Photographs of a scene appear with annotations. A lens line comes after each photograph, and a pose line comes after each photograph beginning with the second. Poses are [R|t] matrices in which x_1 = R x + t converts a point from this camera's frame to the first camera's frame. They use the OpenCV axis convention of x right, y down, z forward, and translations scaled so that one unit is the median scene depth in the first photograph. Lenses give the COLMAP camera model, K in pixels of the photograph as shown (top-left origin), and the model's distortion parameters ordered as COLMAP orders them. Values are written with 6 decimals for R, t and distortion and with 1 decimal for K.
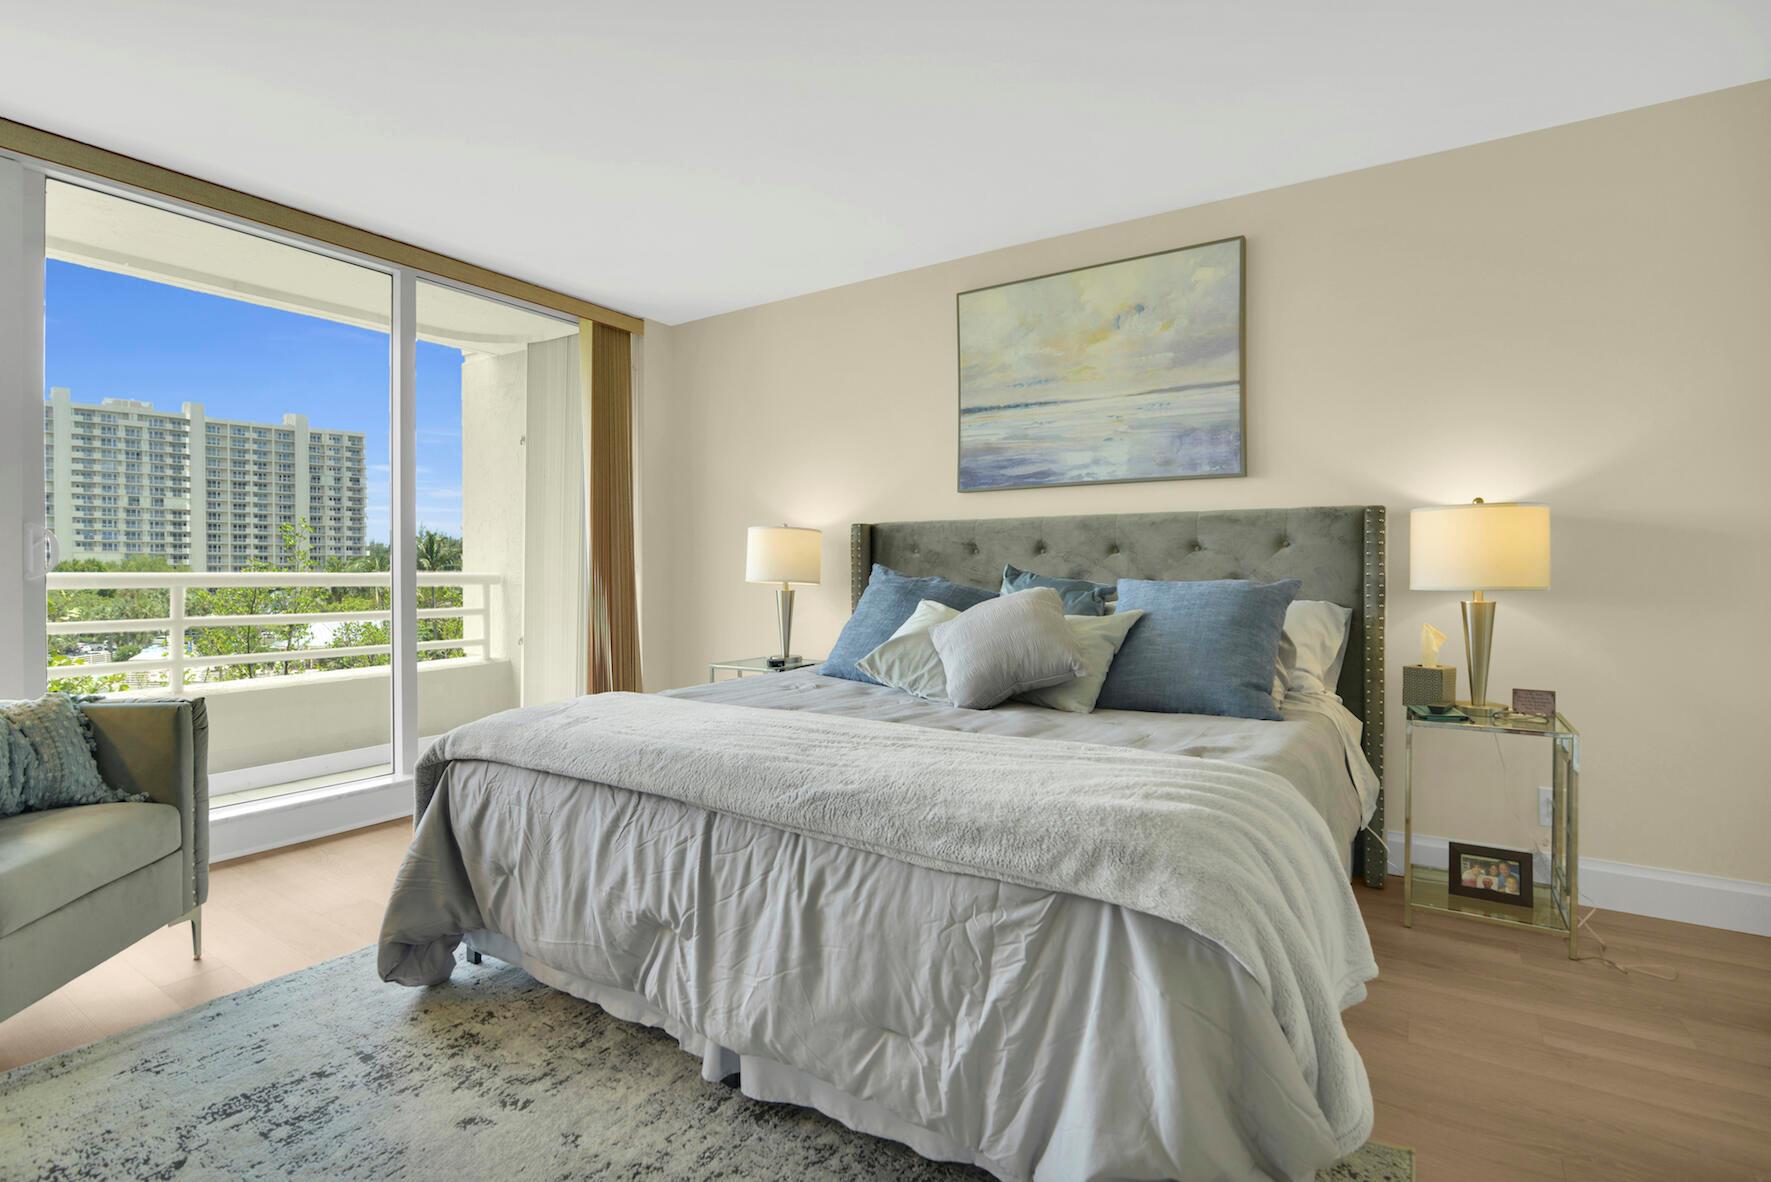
lens RADIAL K [[824.9, 0, 896.3], [0, 824.9, 587.6], [0, 0, 1]] dist [-0.023259, 0.002083]
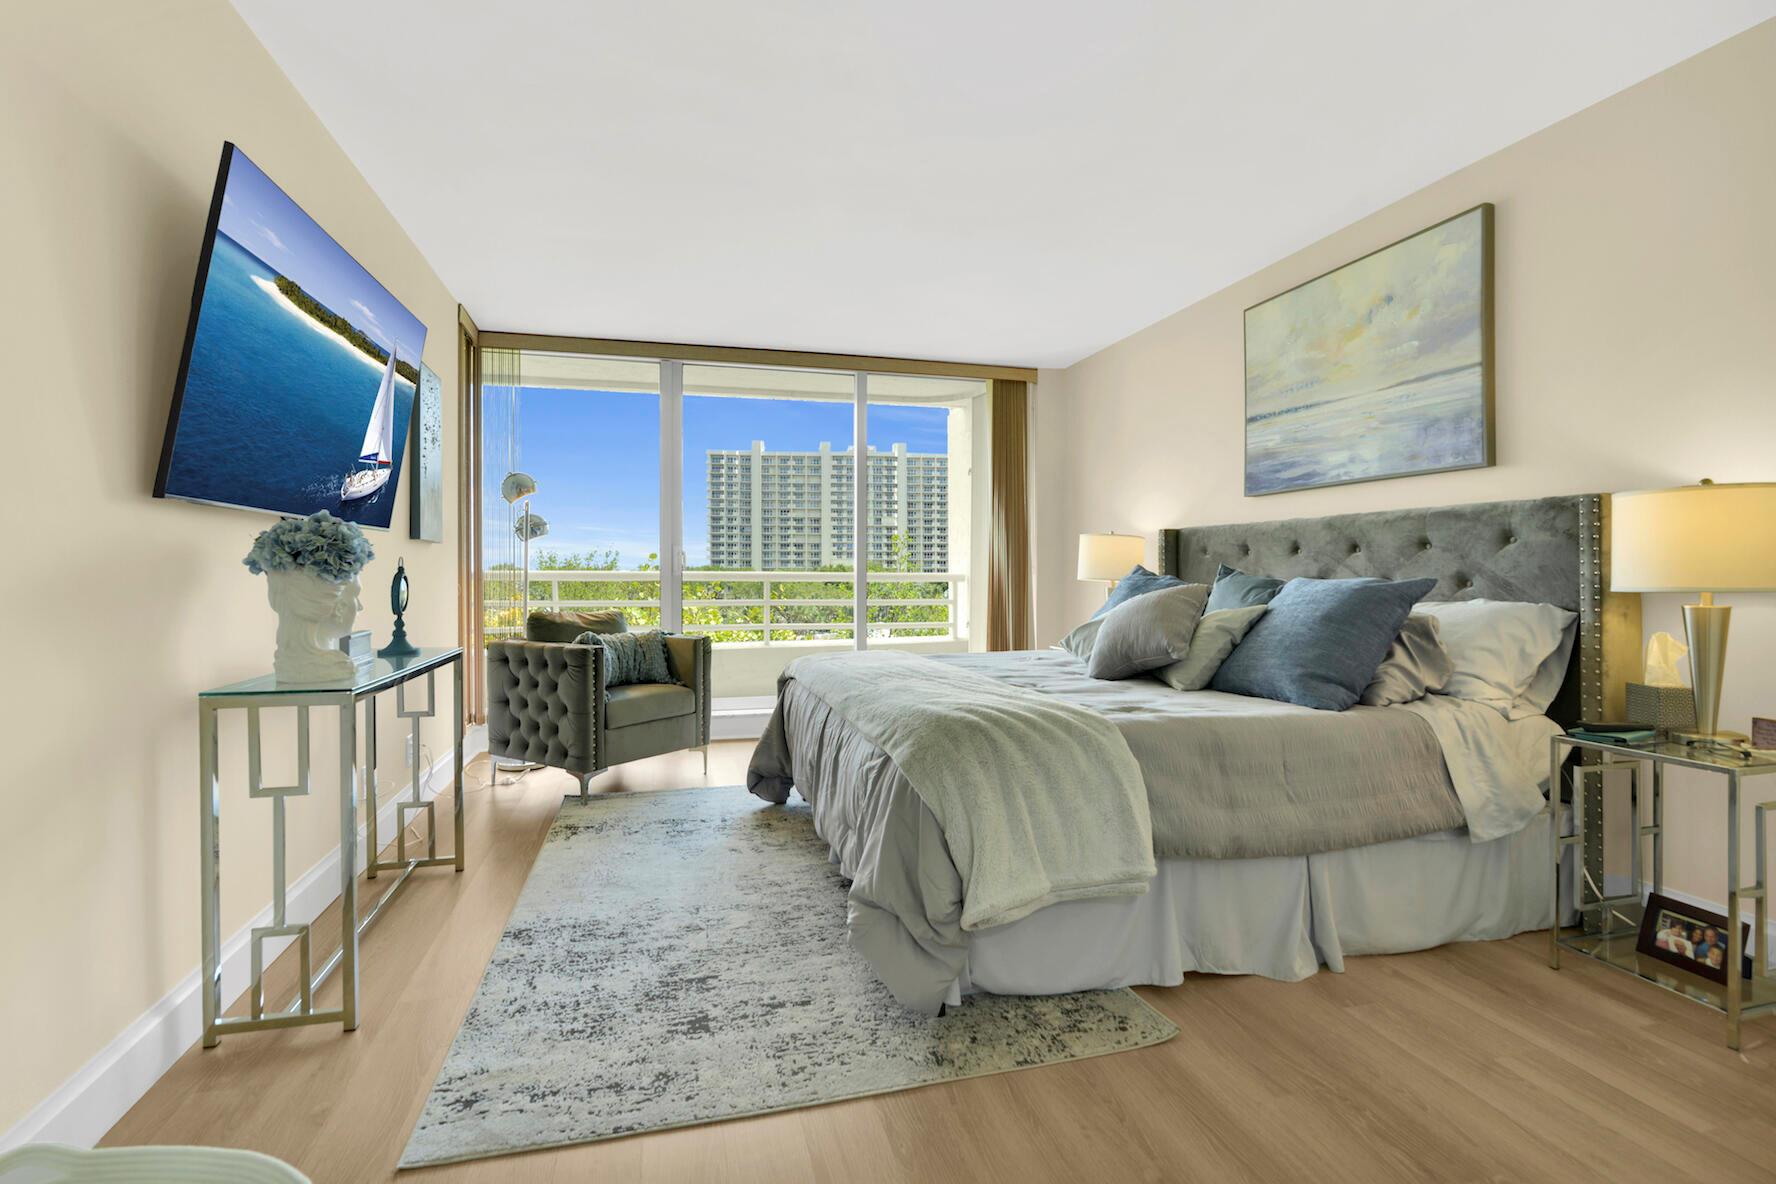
lens RADIAL K [[827.2, 0, 885.6], [0, 827.2, 591.3], [0, 0, 1]] dist [-0.023259, 0.002083]
pose [[0.744272, 0.015676, -0.667693, 0.515404], [-0.014881, 0.999866, 0.006886, 0.006929], [0.667711, 0.004811, 0.744405, -0.115874]]
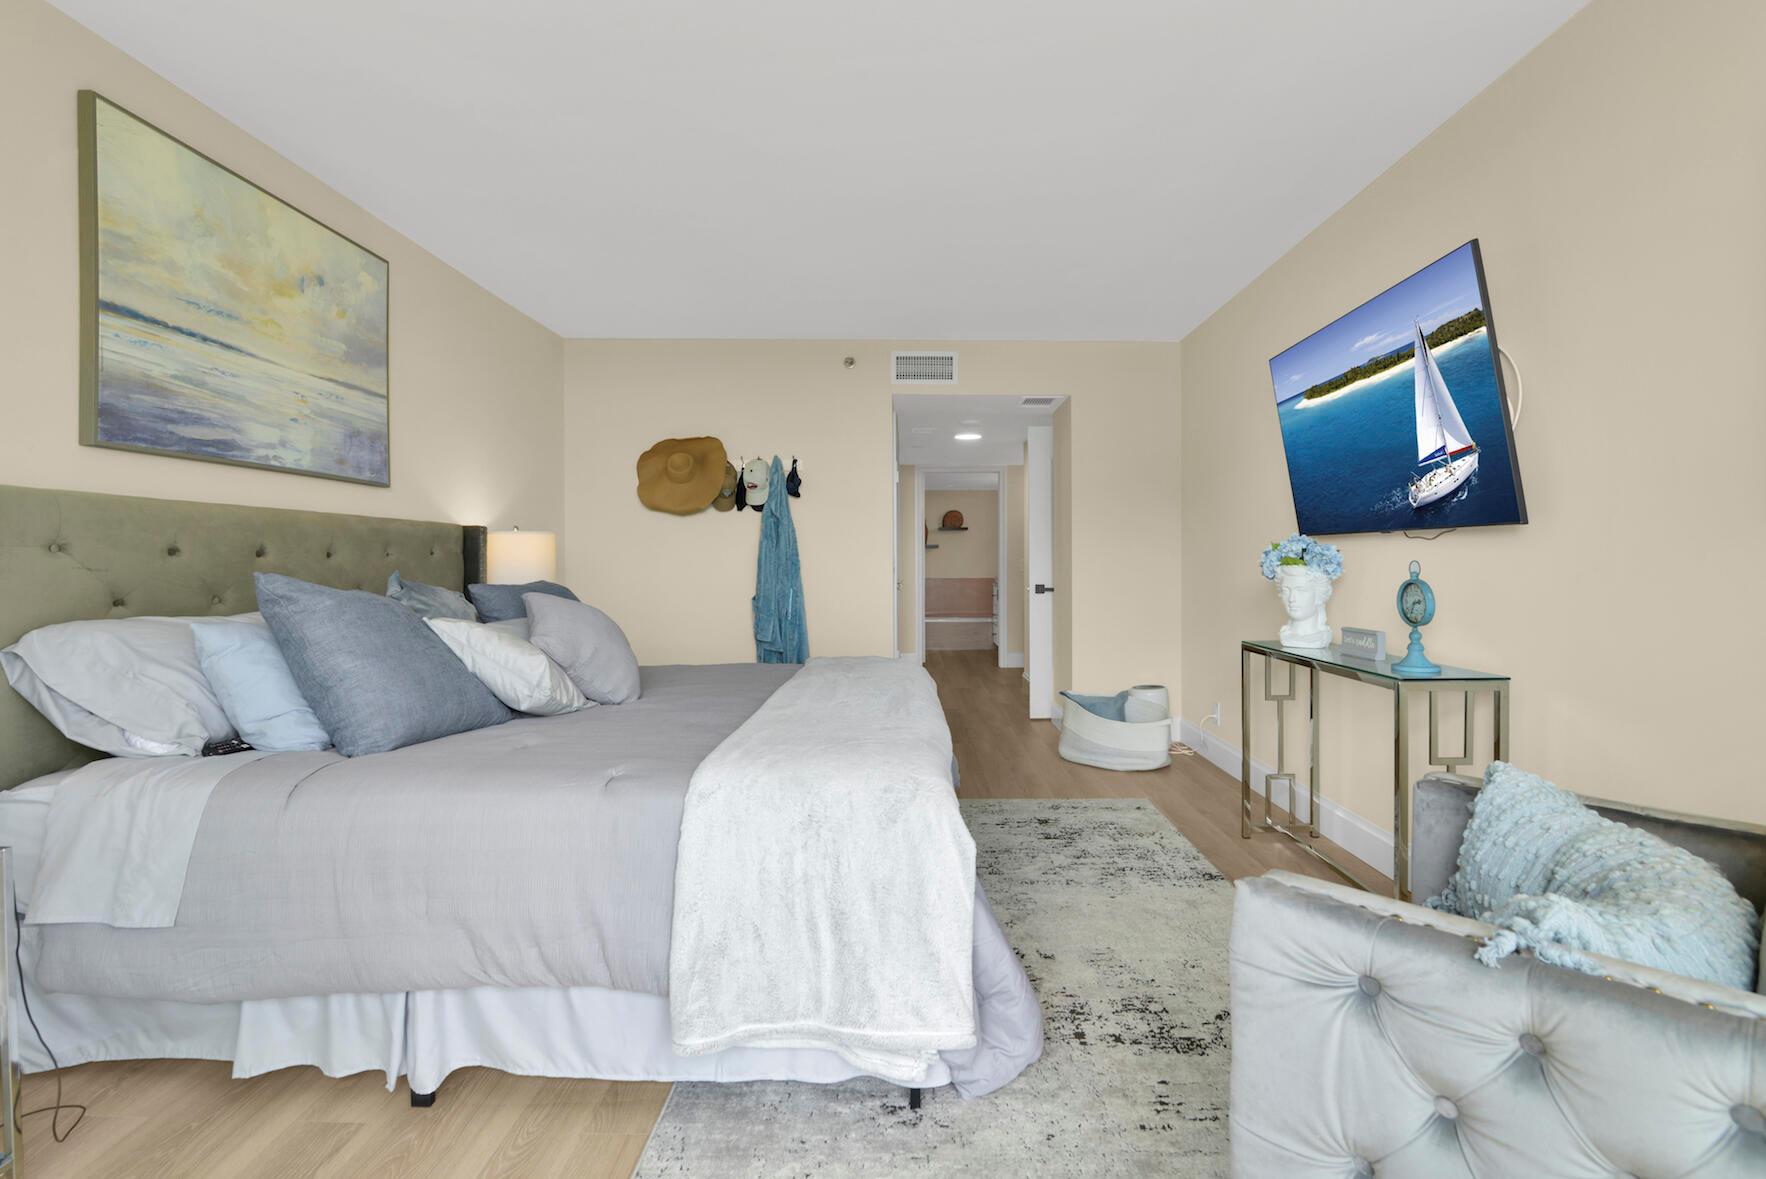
lens RADIAL K [[822.6, 0, 873.1], [0, 822.6, 582.2], [0, 0, 1]] dist [-0.023259, 0.002083]
pose [[-0.506378, -0.019722, 0.862086, -0.783216], [0.022271, 0.999106, 0.035939, -0.034611], [-0.862024, 0.037398, -0.505486, 0.961768]]
